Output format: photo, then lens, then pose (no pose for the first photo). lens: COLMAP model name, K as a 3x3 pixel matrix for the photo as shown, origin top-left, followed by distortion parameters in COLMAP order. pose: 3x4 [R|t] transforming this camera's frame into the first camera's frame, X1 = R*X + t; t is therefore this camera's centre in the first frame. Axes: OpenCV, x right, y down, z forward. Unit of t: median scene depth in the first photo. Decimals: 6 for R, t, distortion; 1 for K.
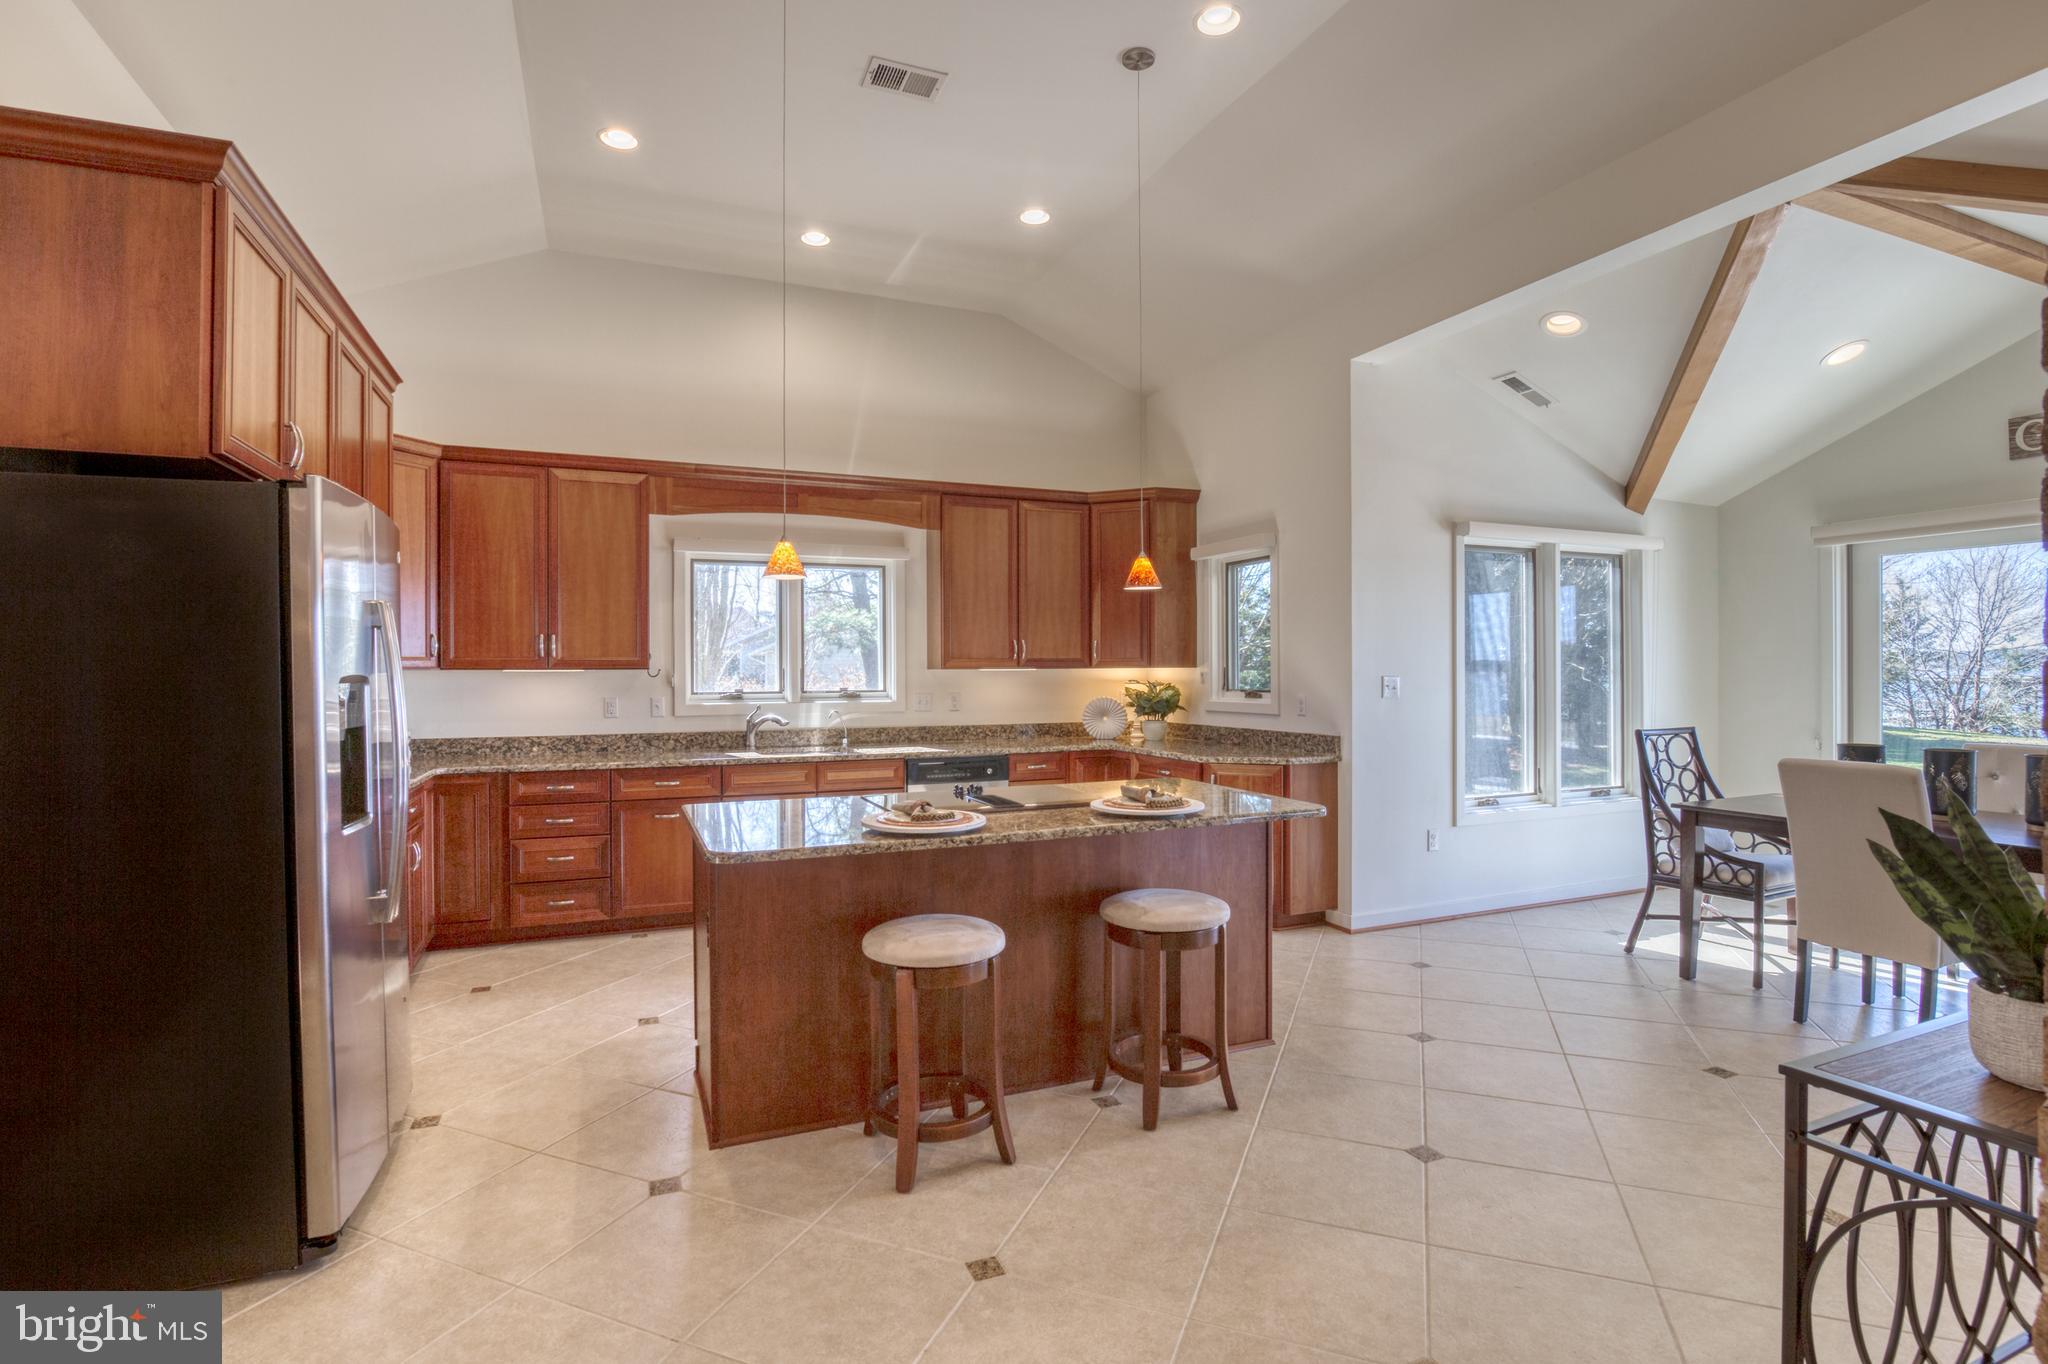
lens RADIAL K [[964.2, 0, 1028.5], [0, 964.2, 675.0], [0, 0, 1]] dist [-0.020348, 0.000385]
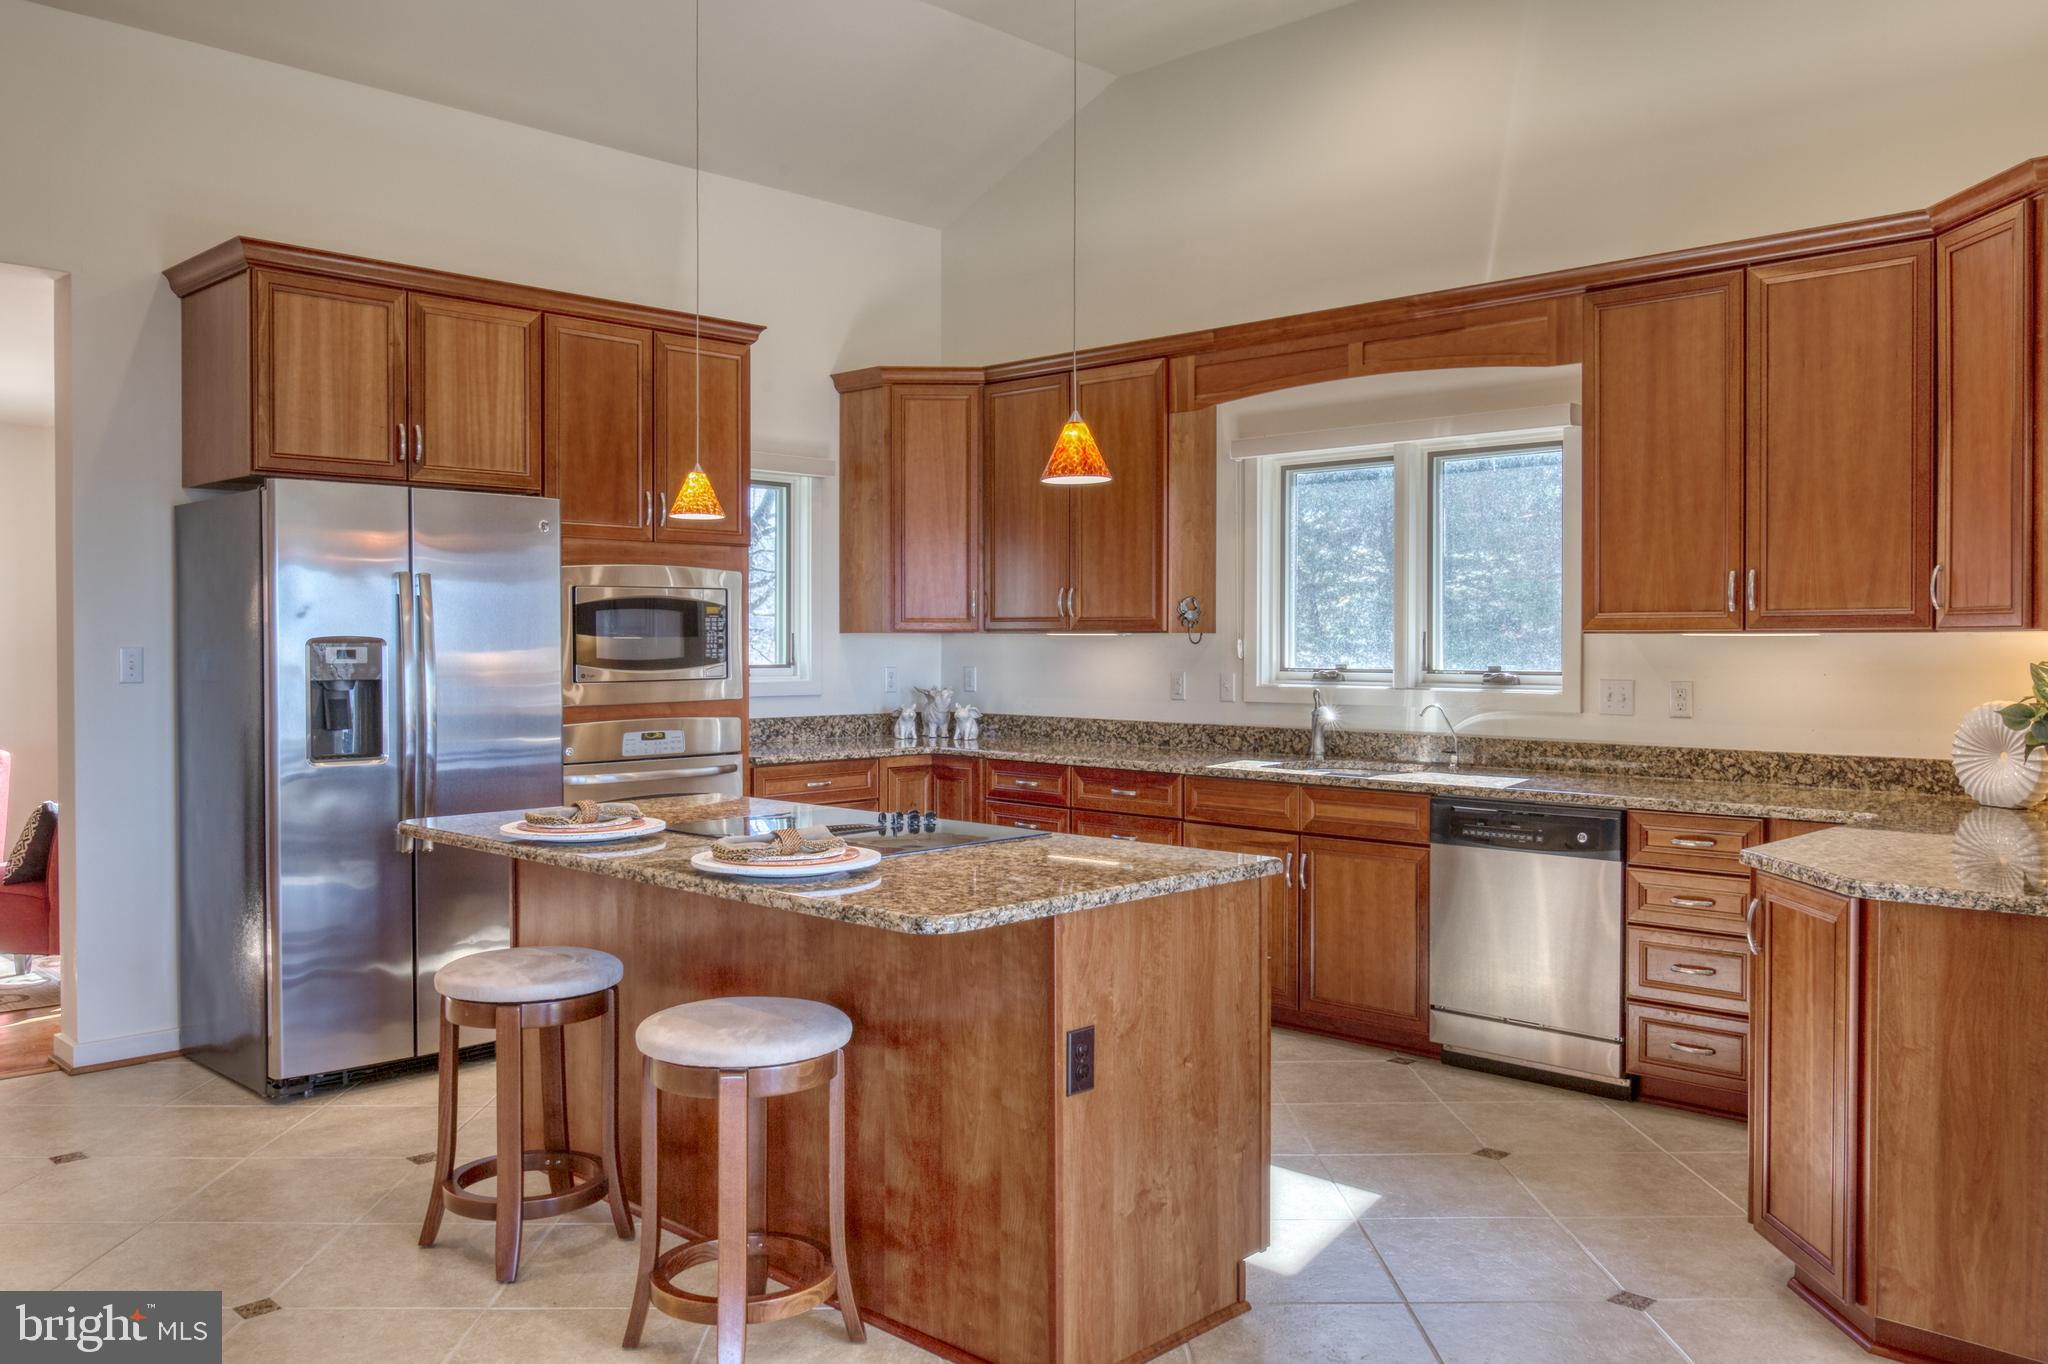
lens RADIAL K [[1590.4, 0, 1024.9], [0, 1590.4, 670.6], [0, 0, 1]] dist [-0.005500, -0.000229]
pose [[0.391312, 0.022632, -0.919980, 0.611470], [-0.006925, 0.999742, 0.021648, -0.002589], [0.920232, -0.002100, 0.391368, 0.420802]]
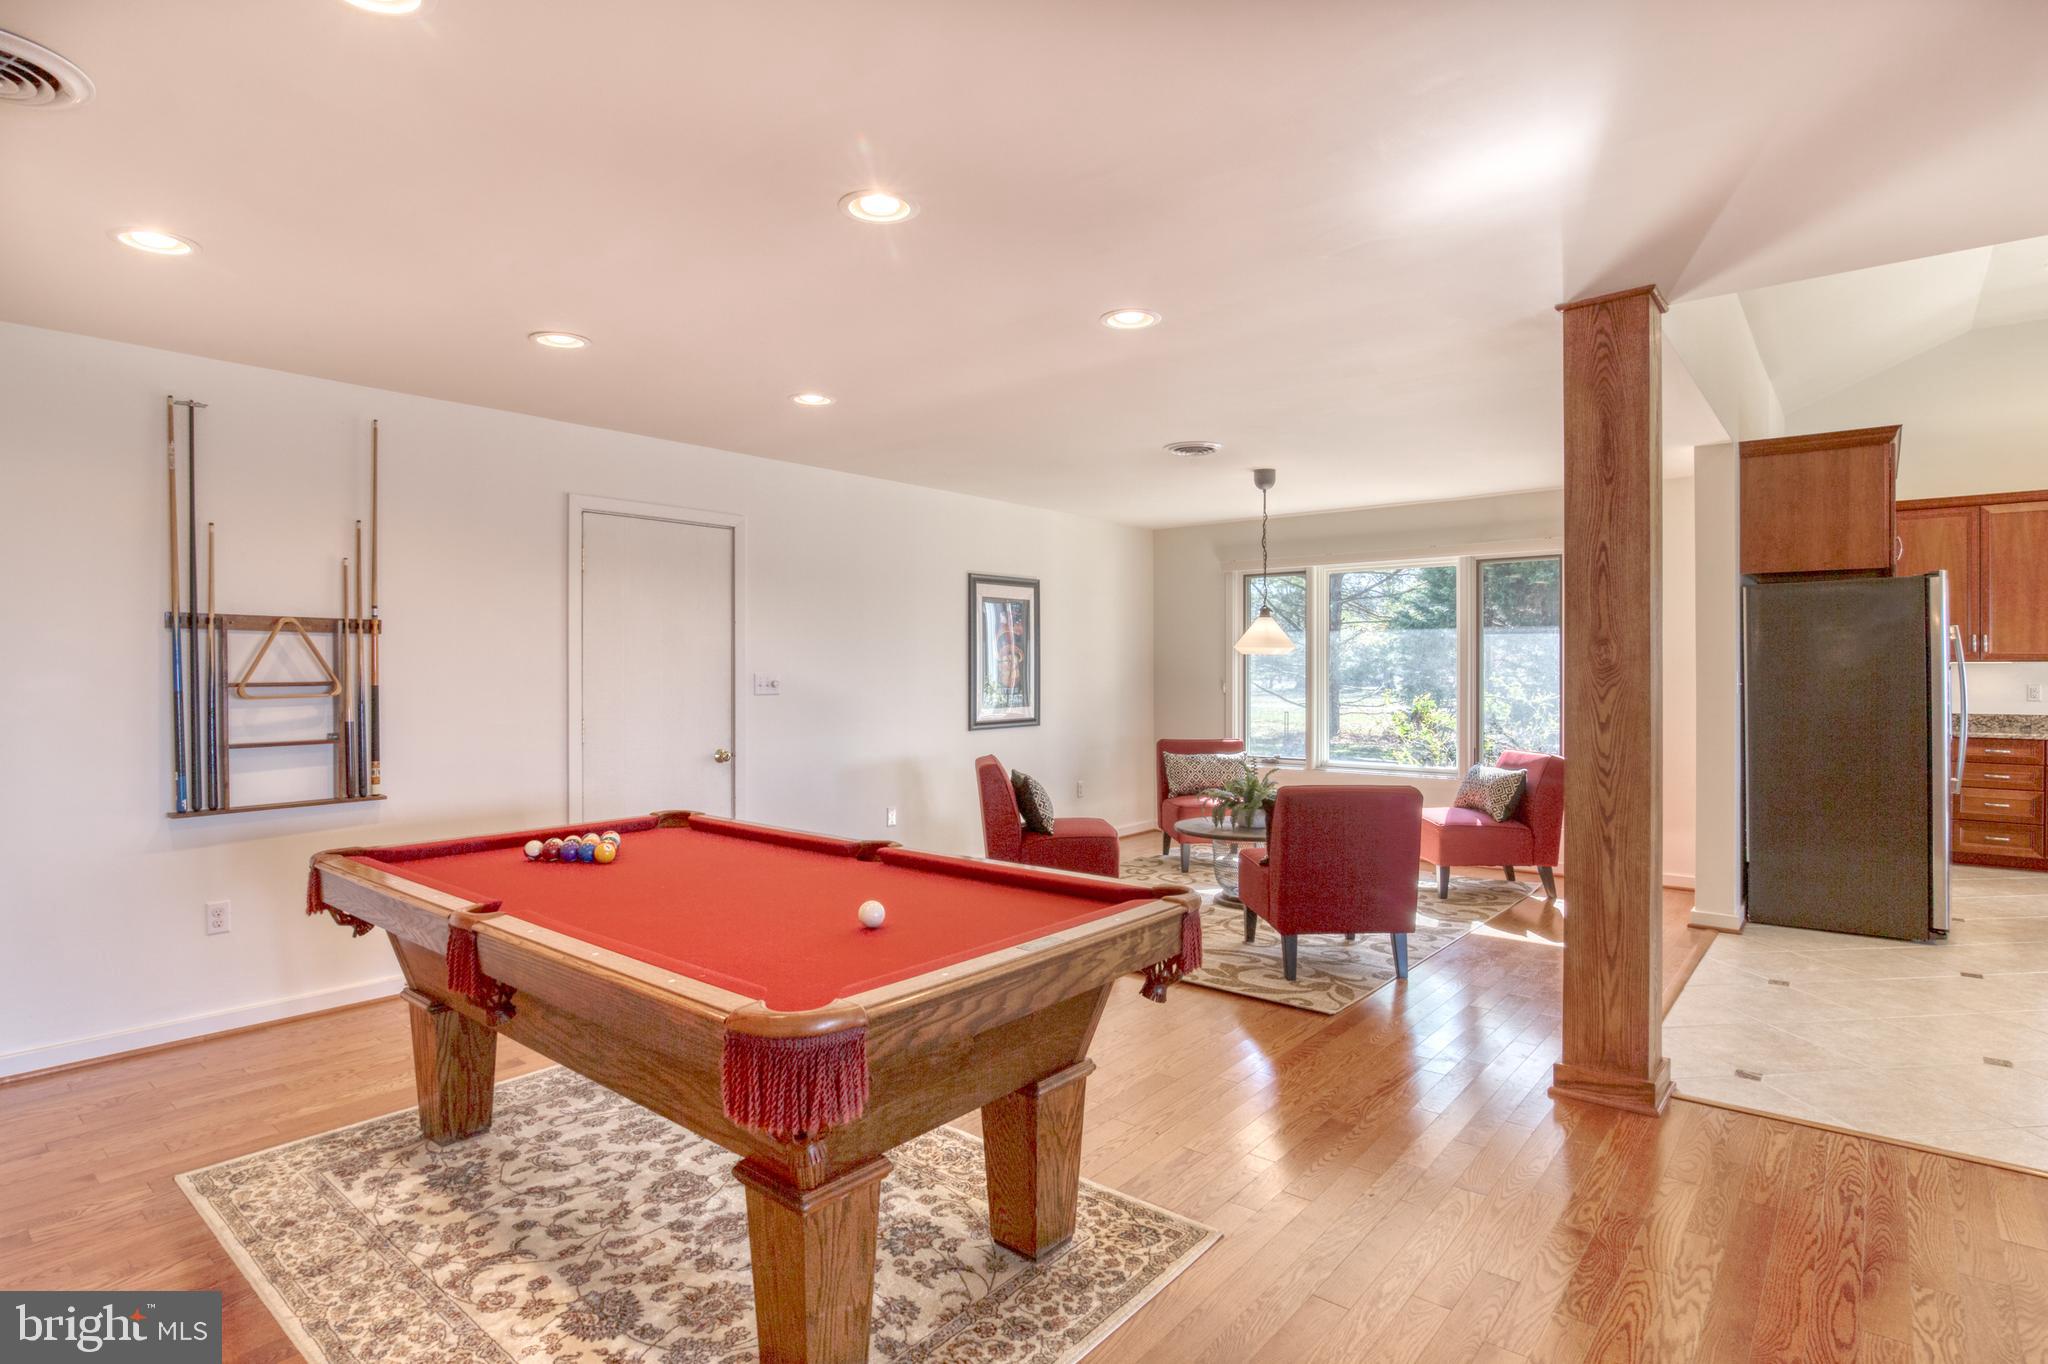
lens RADIAL K [[1062.3, 0, 1025.0], [0, 1062.3, 672.3], [0, 0, 1]] dist [-0.019183, 0.000941]
pose [[0.460708, 0.008463, -0.887511, 0.147613], [-0.004779, 0.999964, 0.007054, 0.004528], [0.887539, 0.000992, 0.460732, -0.732245]]
